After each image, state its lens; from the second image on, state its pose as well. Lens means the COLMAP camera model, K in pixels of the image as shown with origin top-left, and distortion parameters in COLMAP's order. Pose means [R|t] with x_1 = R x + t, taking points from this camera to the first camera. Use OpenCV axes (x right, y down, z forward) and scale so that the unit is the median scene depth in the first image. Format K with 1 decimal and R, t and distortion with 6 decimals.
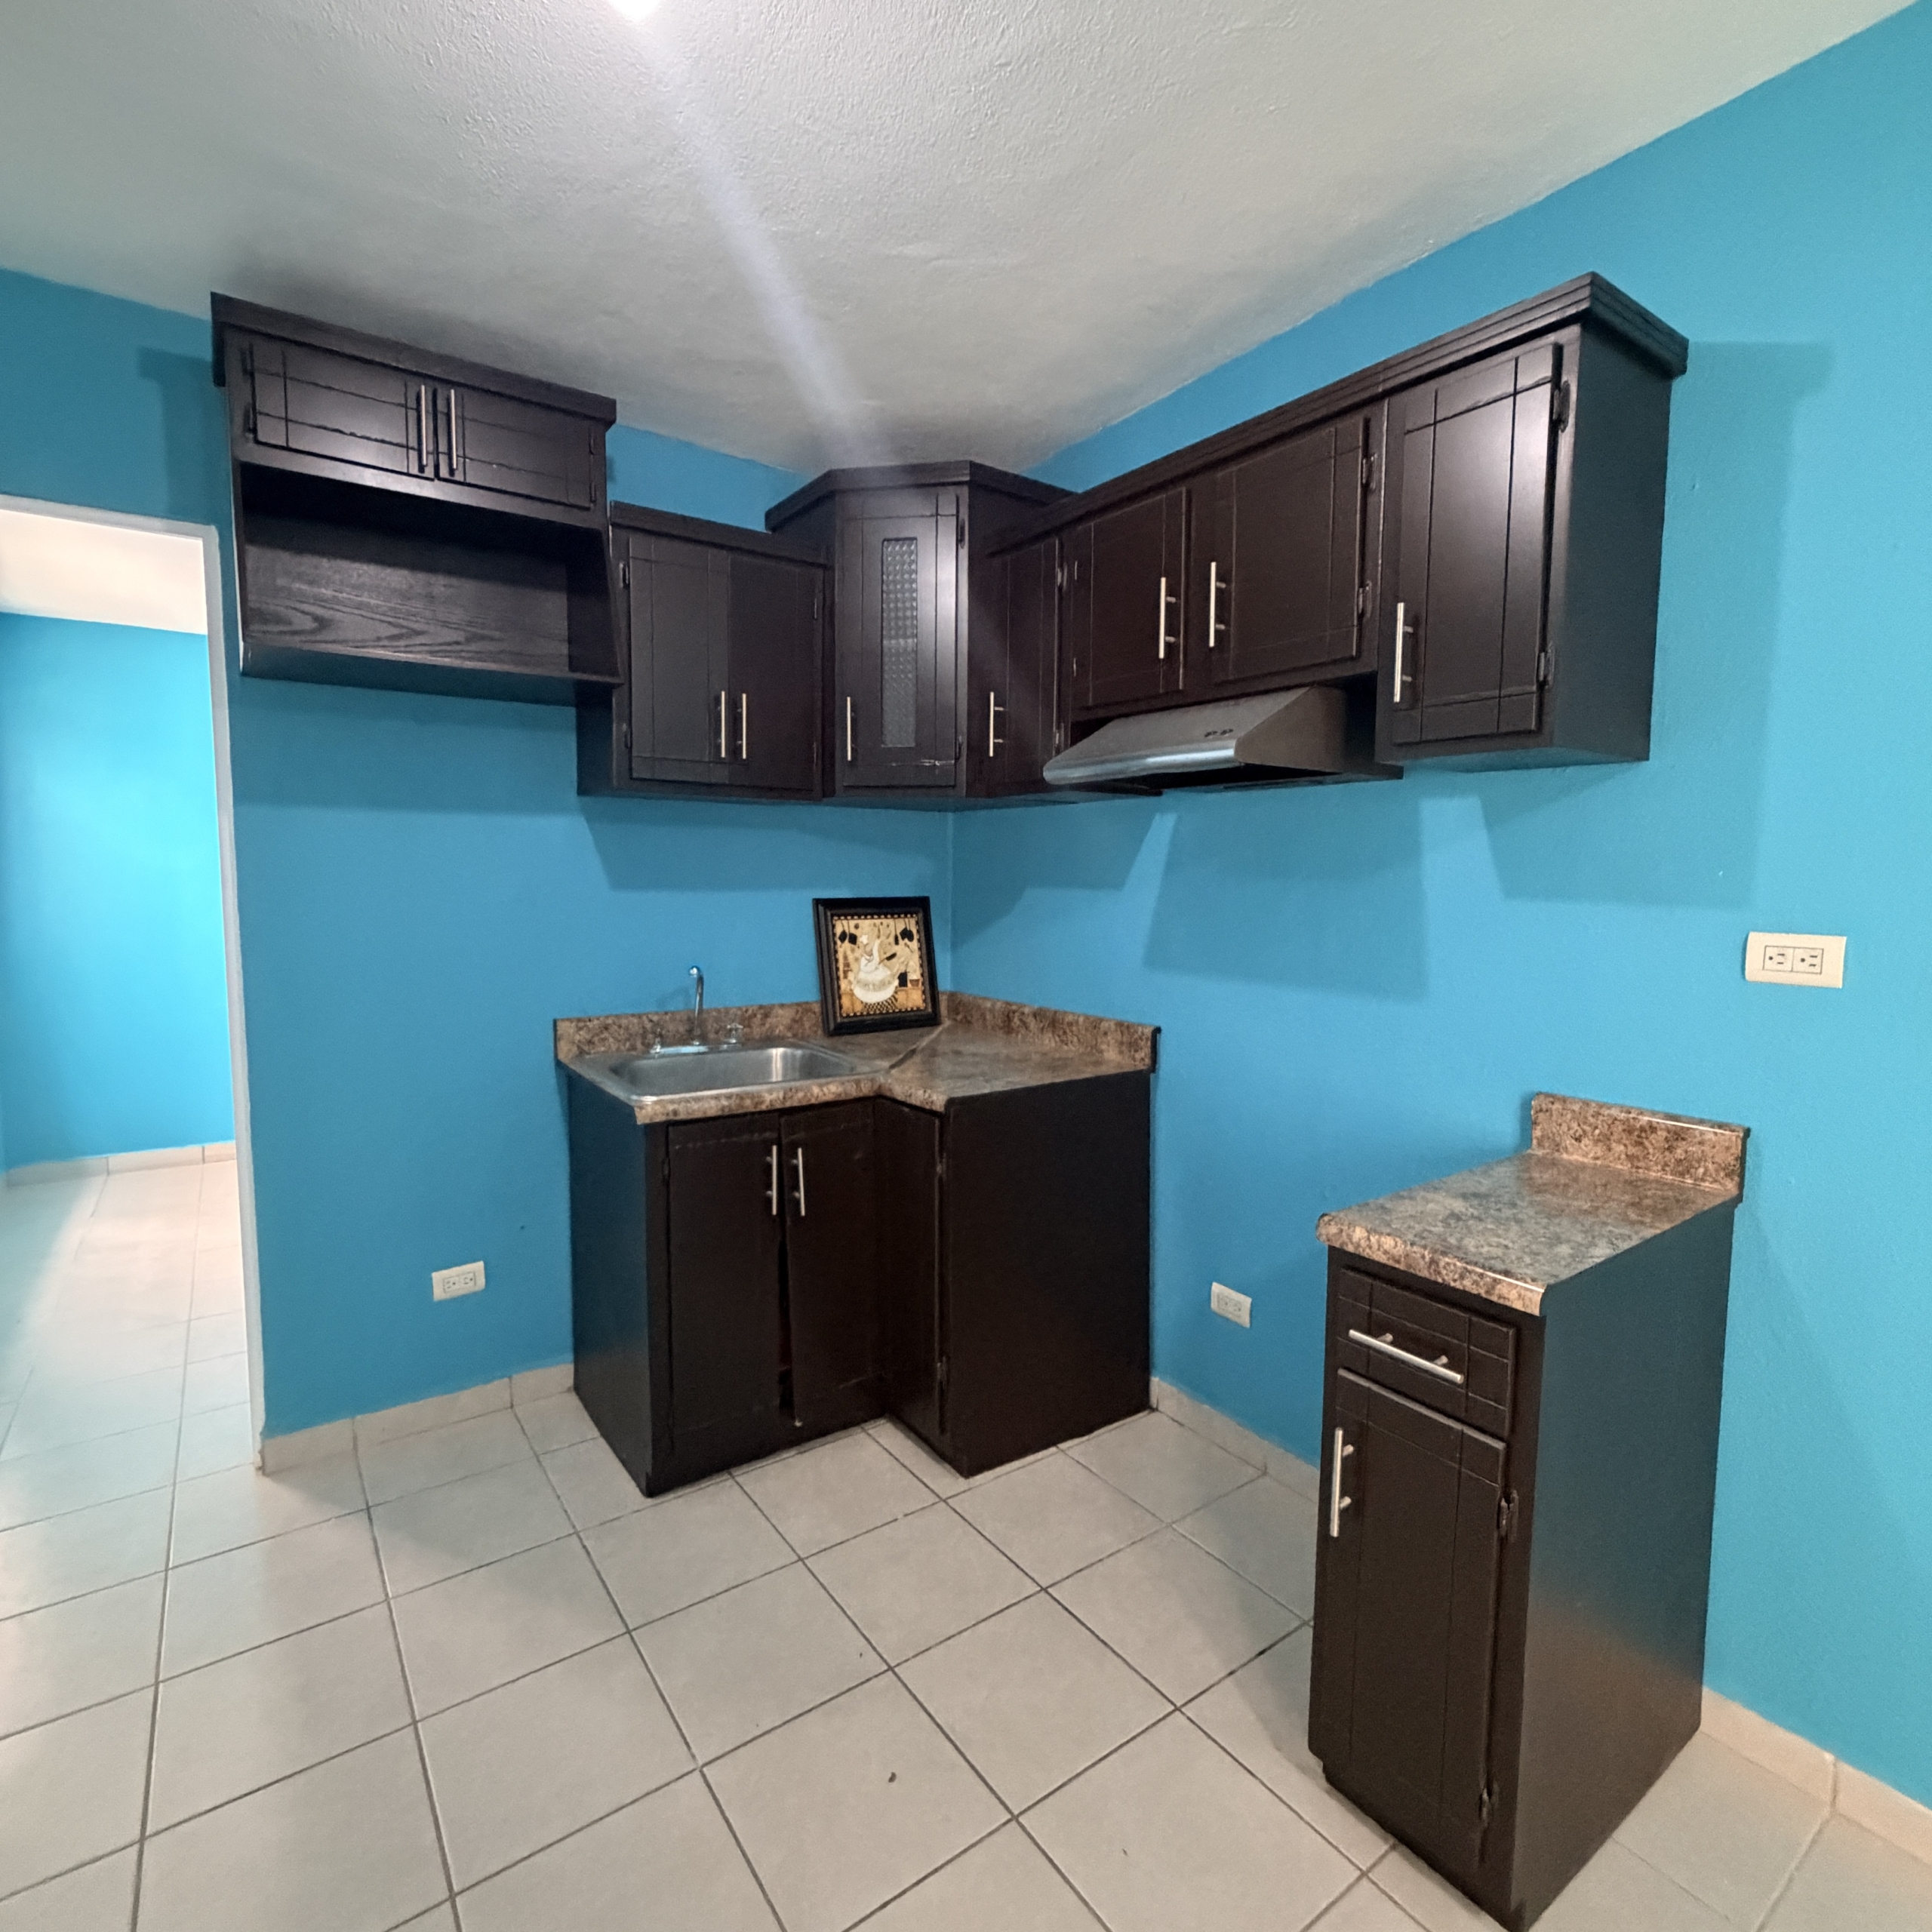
lens RADIAL K [[1030.0, 0, 966.5], [0, 1030.0, 963.3], [0, 0, 1]] dist [0.002475, -0.001779]
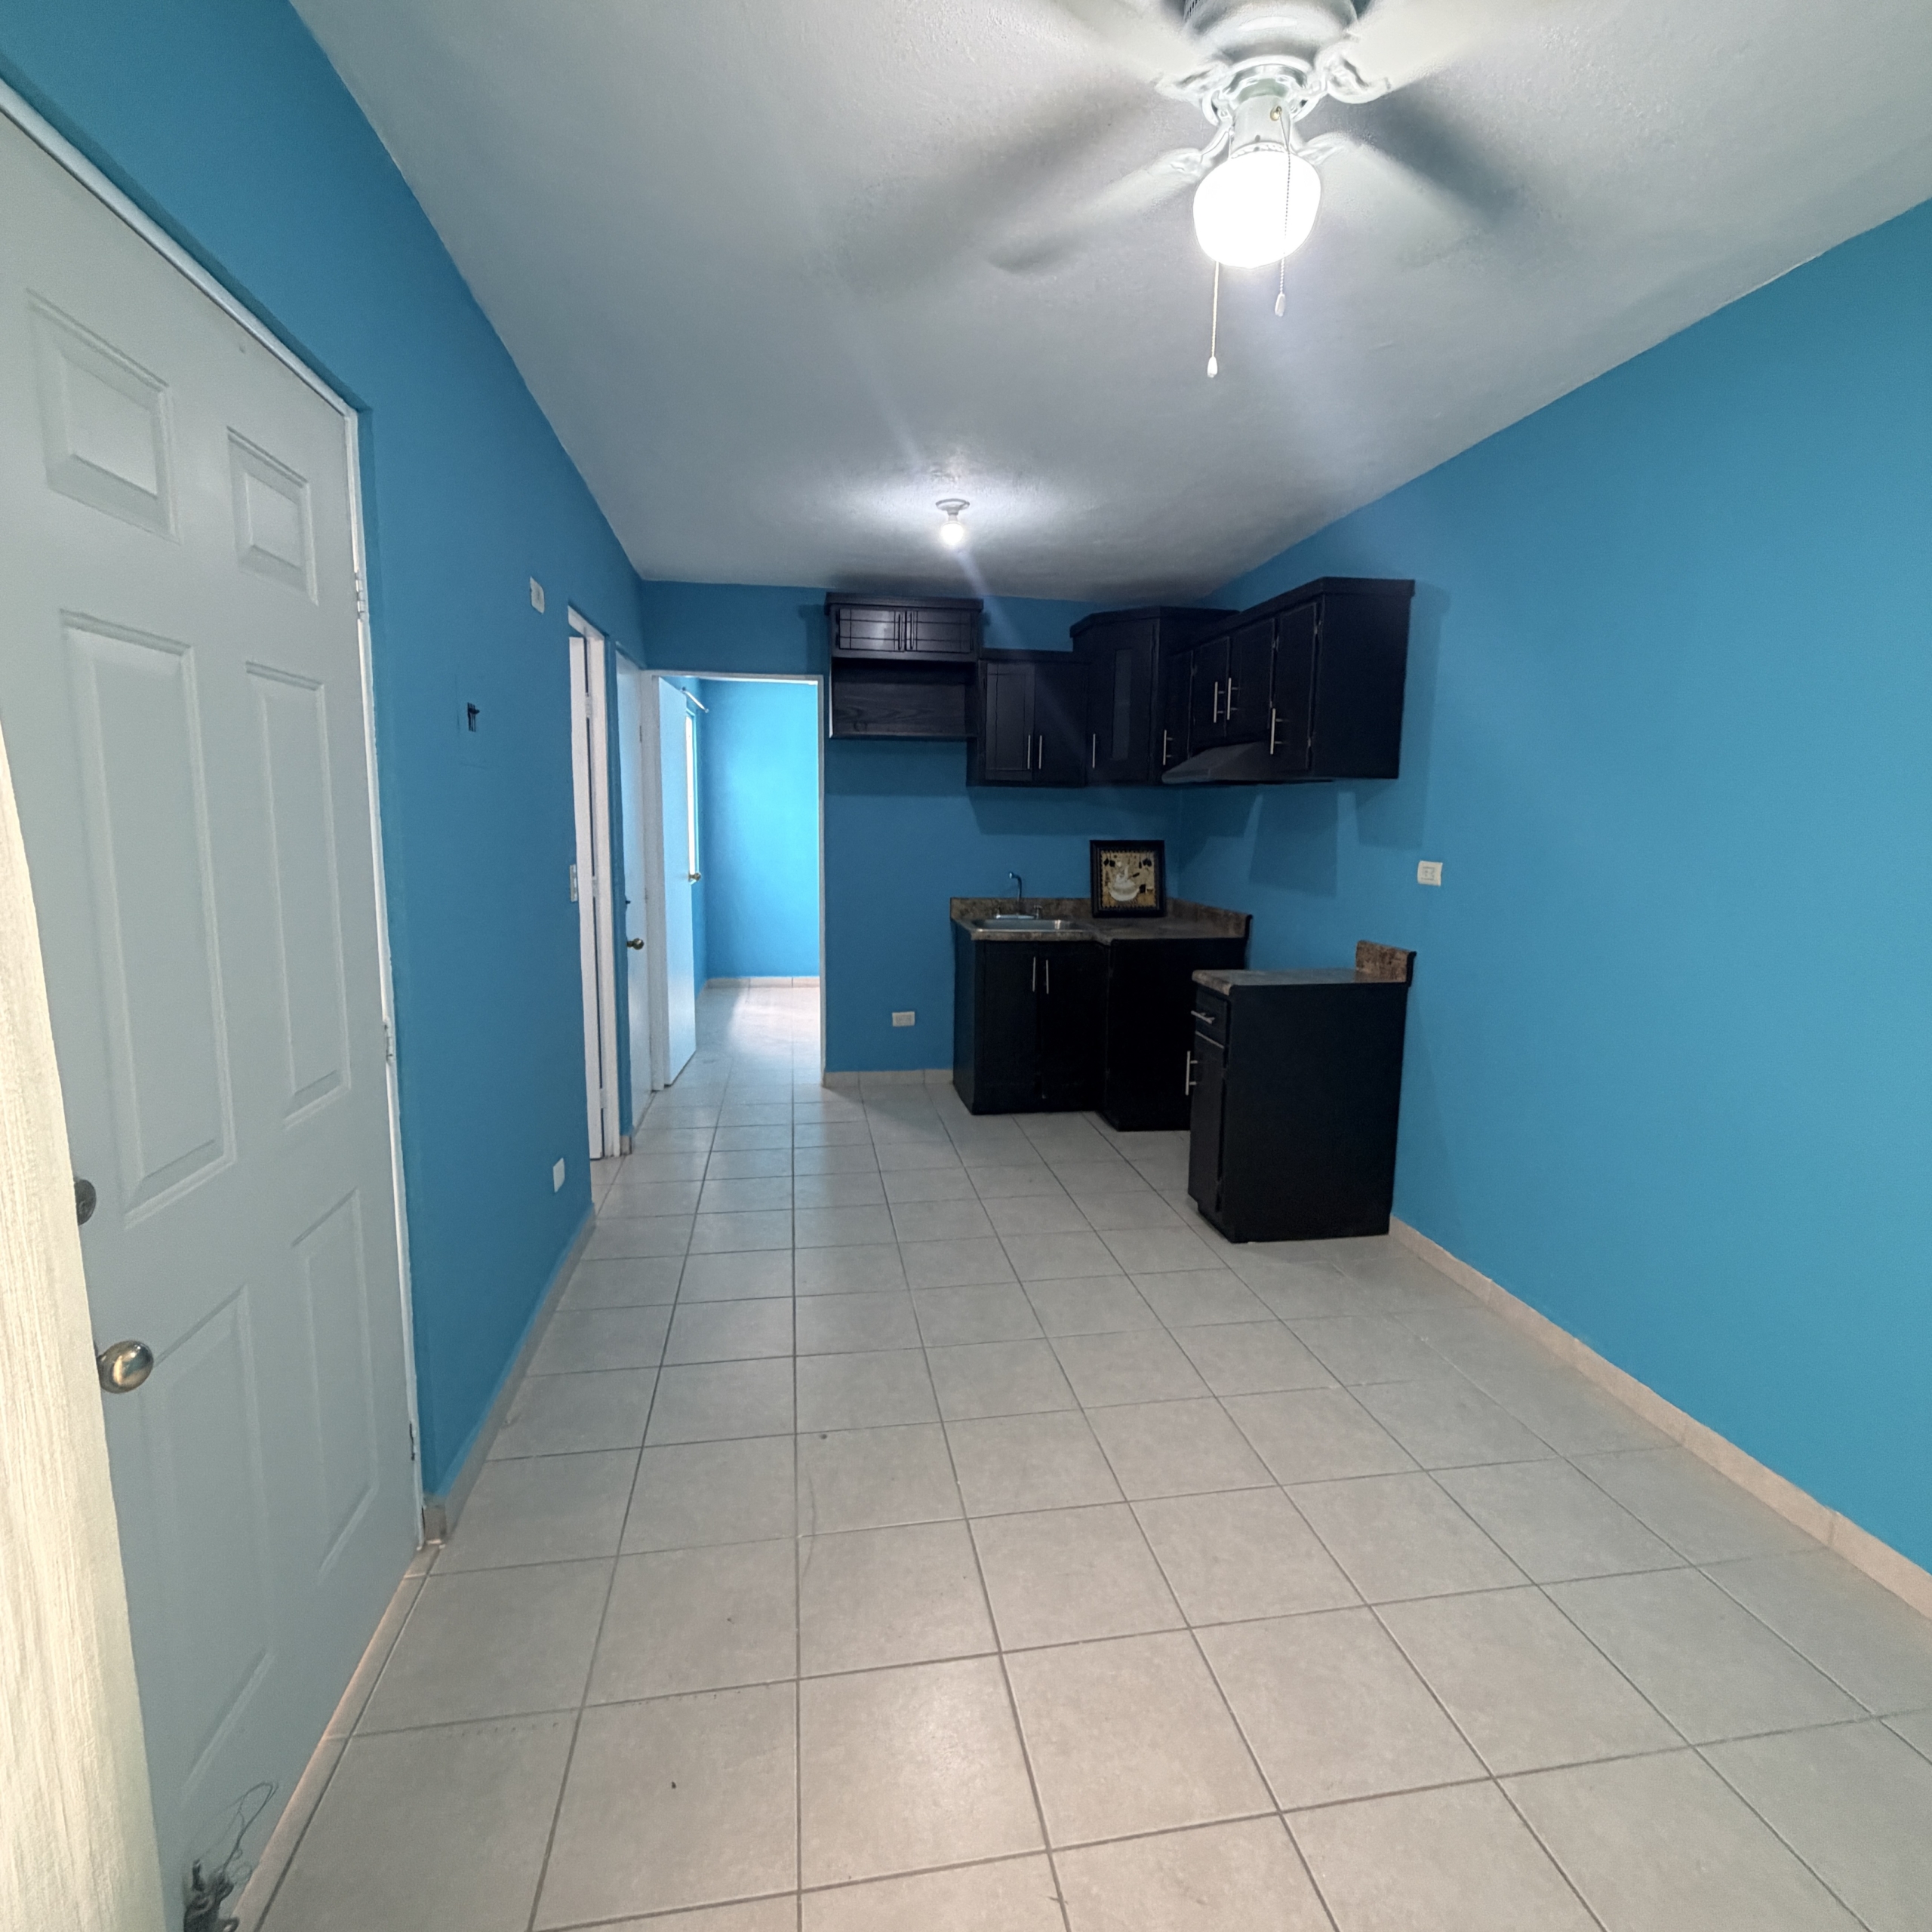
lens RADIAL K [[1030.0, 0, 967.2], [0, 1030.0, 965.0], [0, 0, 1]] dist [0.002475, -0.001779]
pose [[0.899581, 0.068289, -0.431383, 0.505346], [-0.045101, 0.996945, 0.063769, 0.054858], [0.434420, -0.037910, 0.899912, -0.803176]]
